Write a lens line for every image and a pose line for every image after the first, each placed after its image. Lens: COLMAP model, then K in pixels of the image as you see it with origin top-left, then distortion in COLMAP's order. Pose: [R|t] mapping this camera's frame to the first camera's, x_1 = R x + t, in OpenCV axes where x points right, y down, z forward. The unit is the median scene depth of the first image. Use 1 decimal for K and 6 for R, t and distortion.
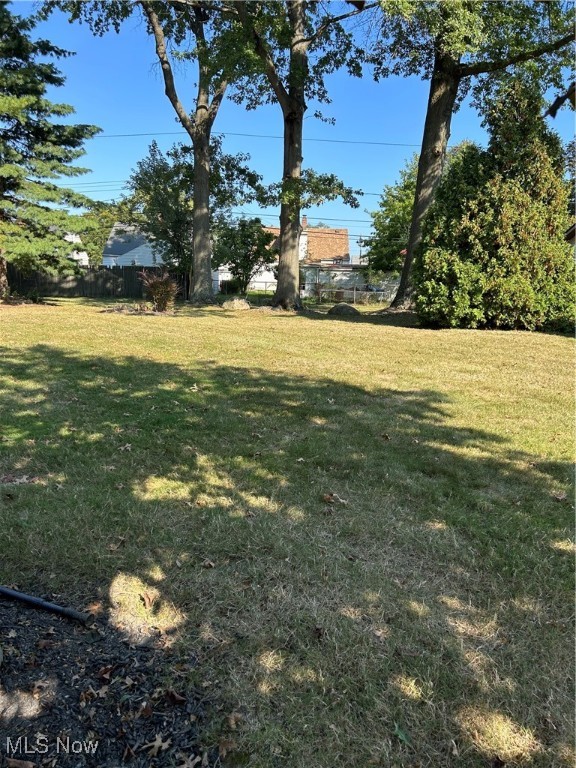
lens RADIAL K [[577.7, 0, 288.4], [0, 577.7, 385.4], [0, 0, 1]] dist [0.032462, -0.031867]
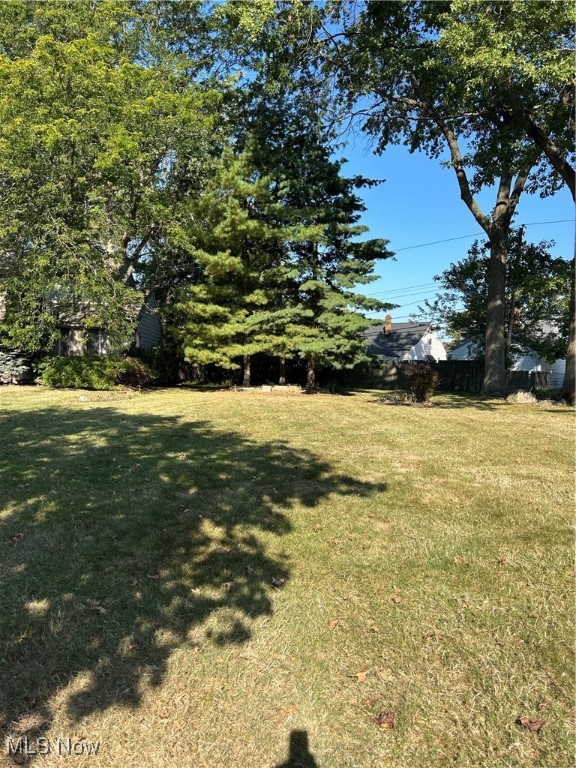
lens RADIAL K [[577.7, 0, 287.4], [0, 577.7, 382.9], [0, 0, 1]] dist [0.032462, -0.031867]
pose [[0.800612, 0.001432, -0.599181, 0.167373], [-0.100225, 0.986228, -0.131562, -0.003989], [0.590741, 0.165383, 0.789730, 0.043320]]
